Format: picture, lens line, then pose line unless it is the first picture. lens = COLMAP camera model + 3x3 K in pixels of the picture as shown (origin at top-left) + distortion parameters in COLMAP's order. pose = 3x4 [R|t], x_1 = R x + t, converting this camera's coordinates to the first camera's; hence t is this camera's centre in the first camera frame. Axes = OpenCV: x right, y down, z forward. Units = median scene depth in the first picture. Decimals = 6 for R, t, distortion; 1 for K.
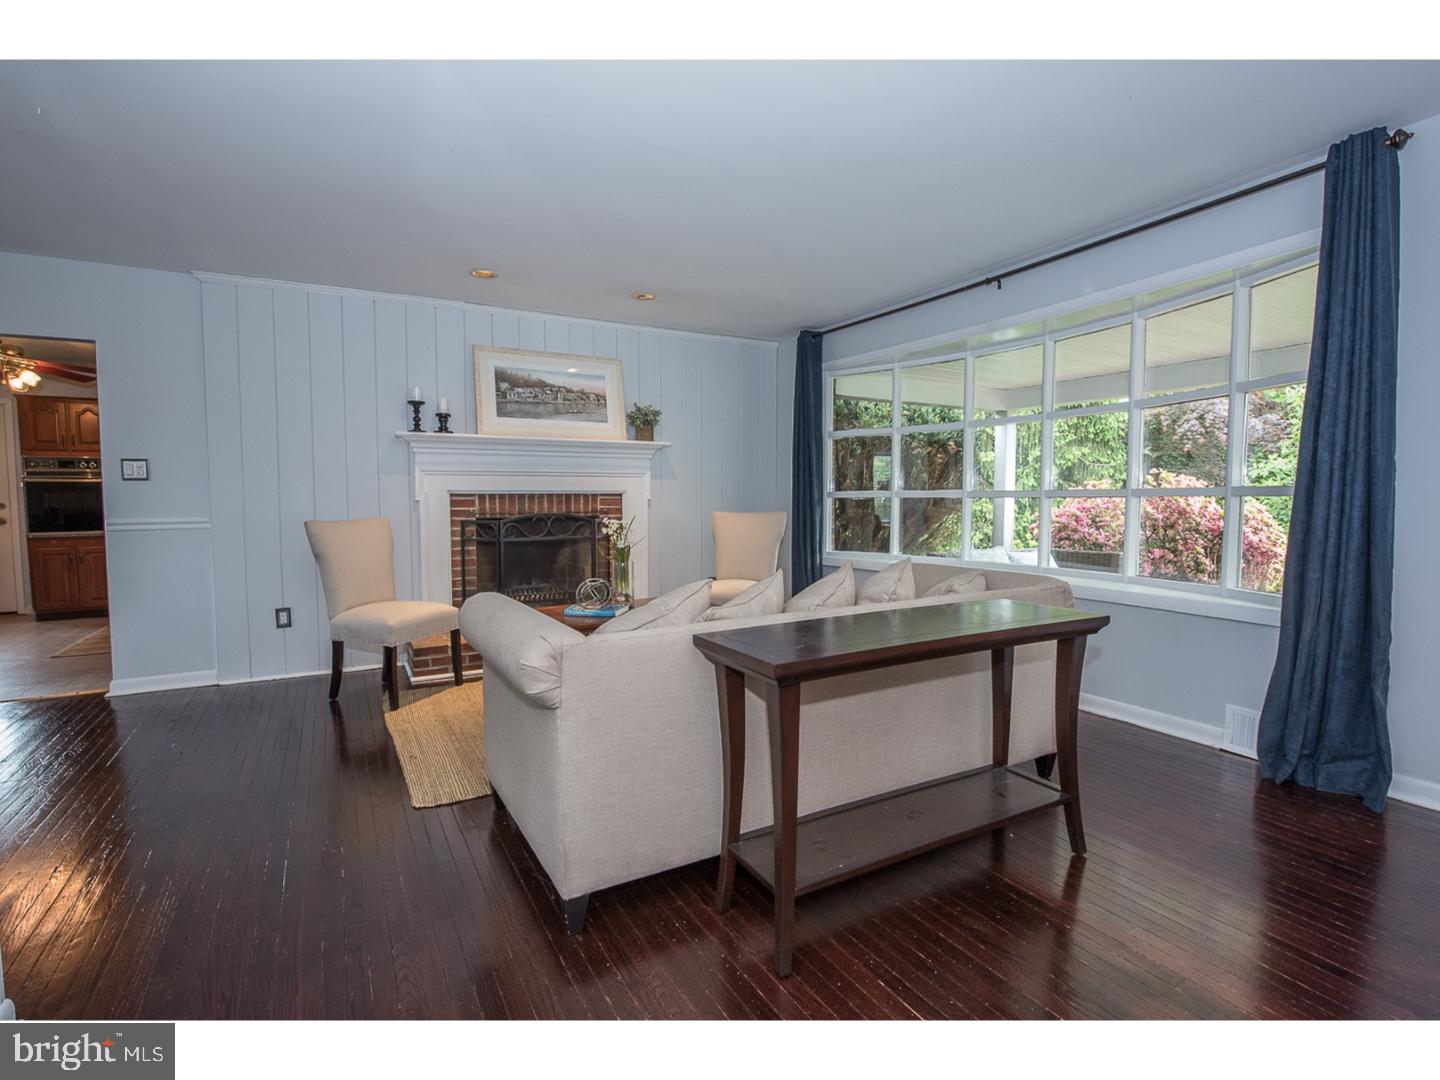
lens RADIAL K [[698.3, 0, 720.0], [0, 698.3, 540.0], [0, 0, 1]] dist [0.001246, 0.000643]
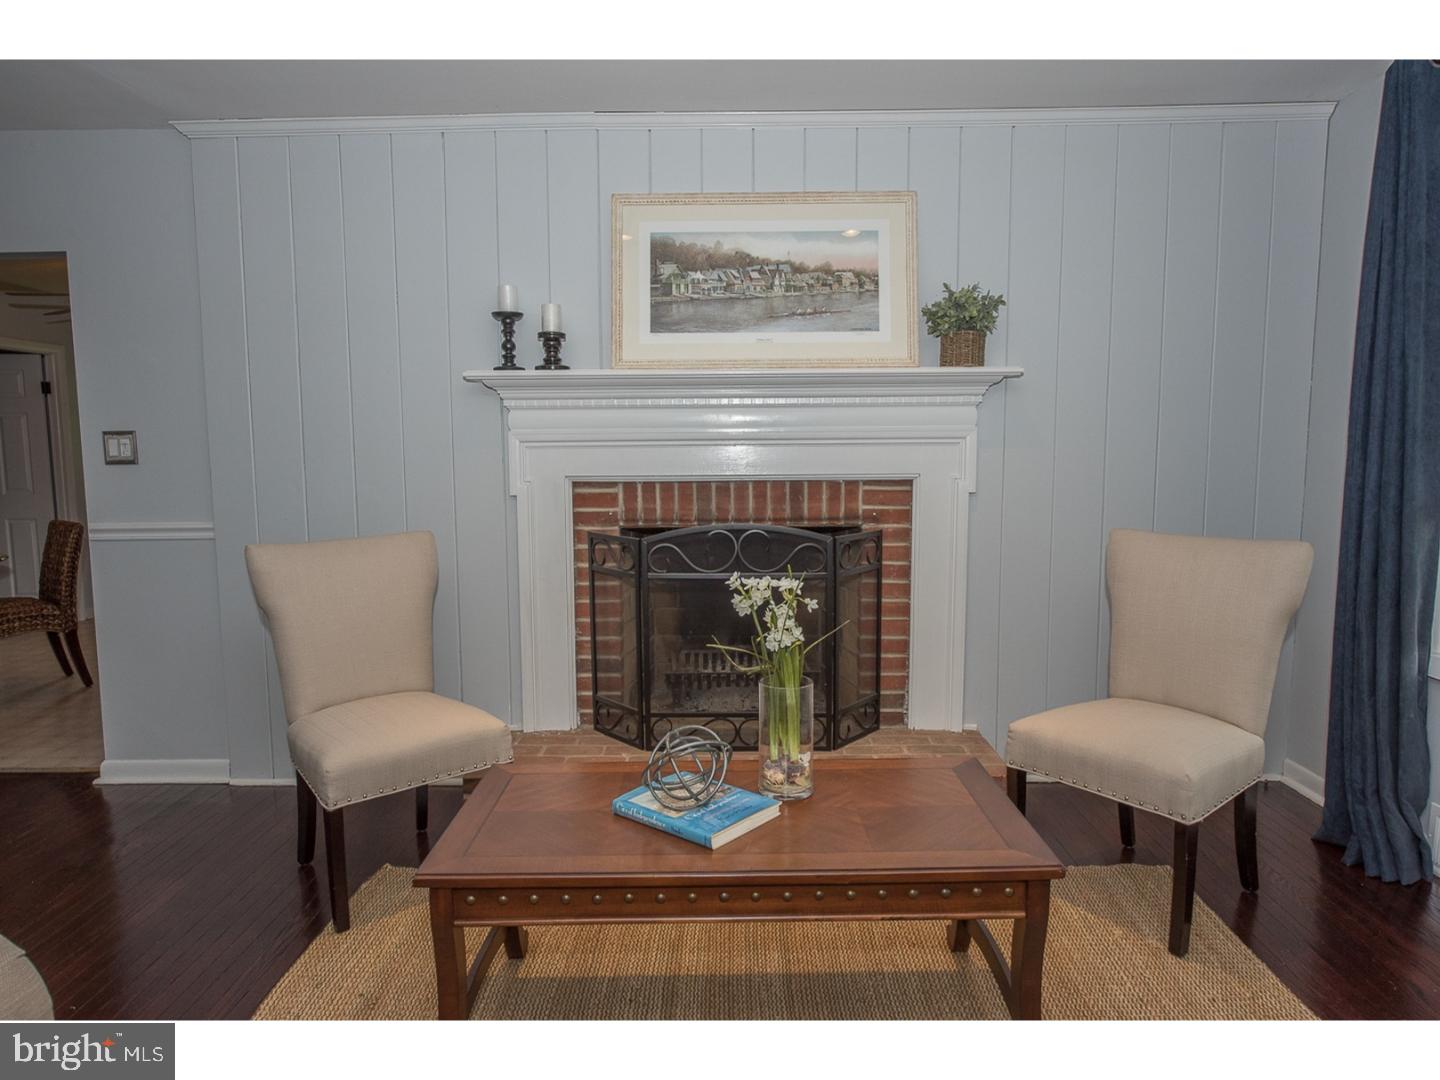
lens RADIAL K [[930.8, 0, 720.0], [0, 930.8, 540.0], [0, 0, 1]] dist [0.001084, 0.000381]
pose [[0.865526, 0.049558, -0.498407, 0.070998], [-0.026020, 0.998198, 0.054067, -0.062268], [0.500188, -0.033828, 0.865256, 0.425760]]
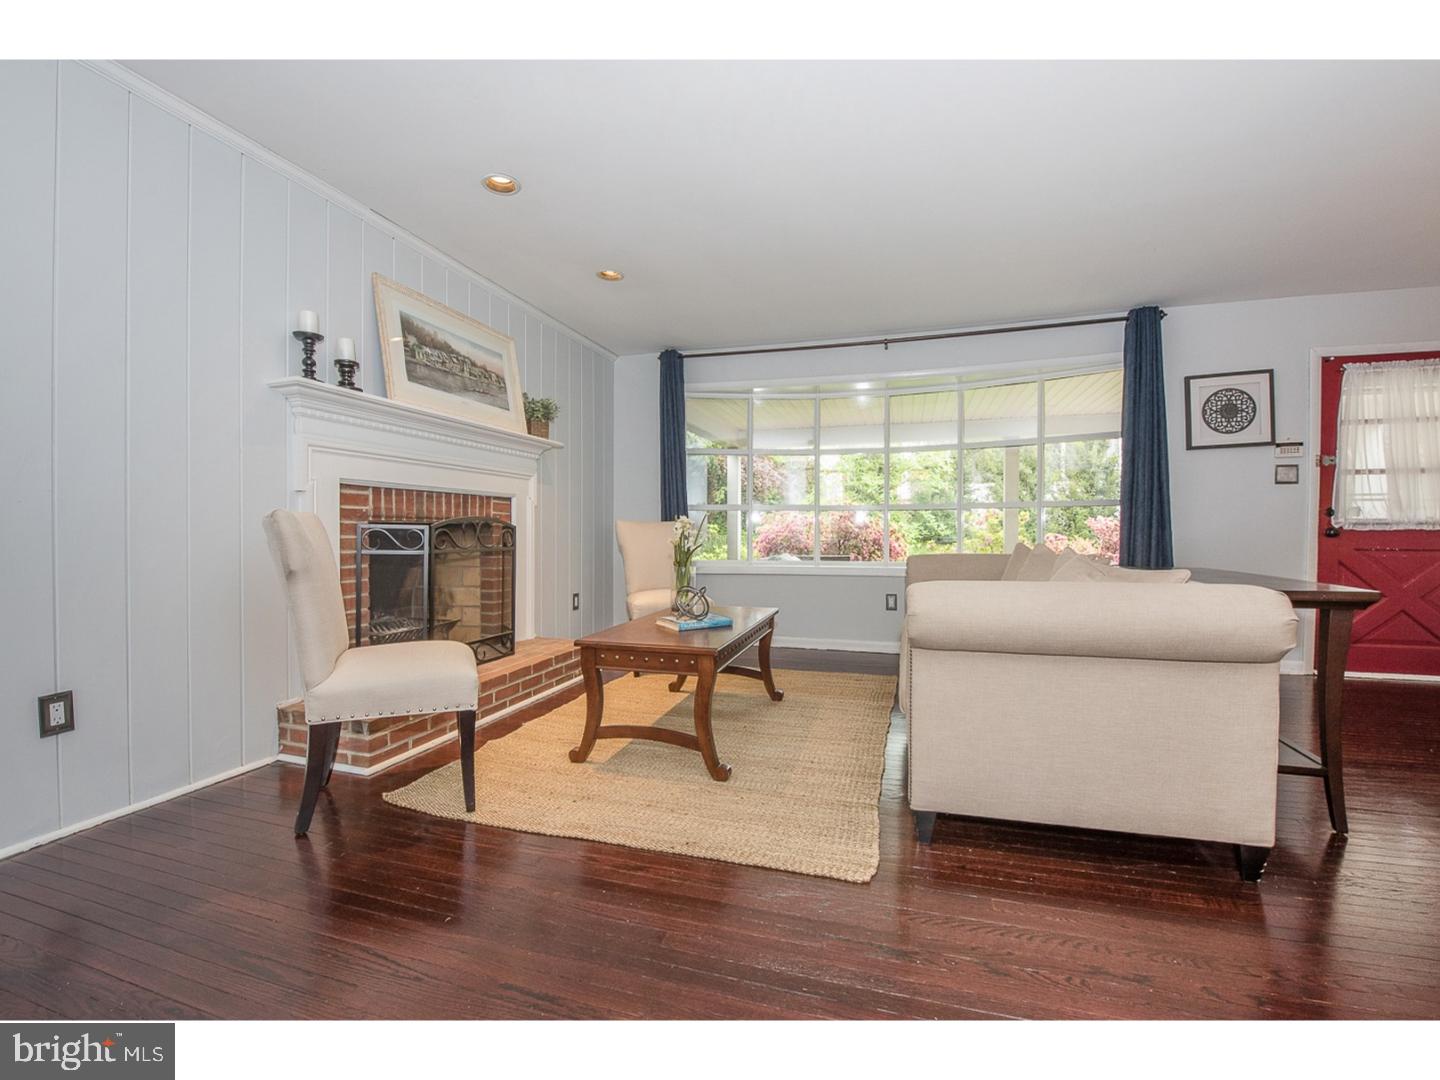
lens RADIAL K [[622.1, 0, 720.0], [0, 622.1, 540.0], [0, 0, 1]] dist [-0.002093, -0.000388]
pose [[0.720217, -0.005816, 0.693724, -0.526813], [0.040993, 0.998574, -0.034187, 0.021702], [-0.692536, 0.053060, 0.719429, 0.324655]]
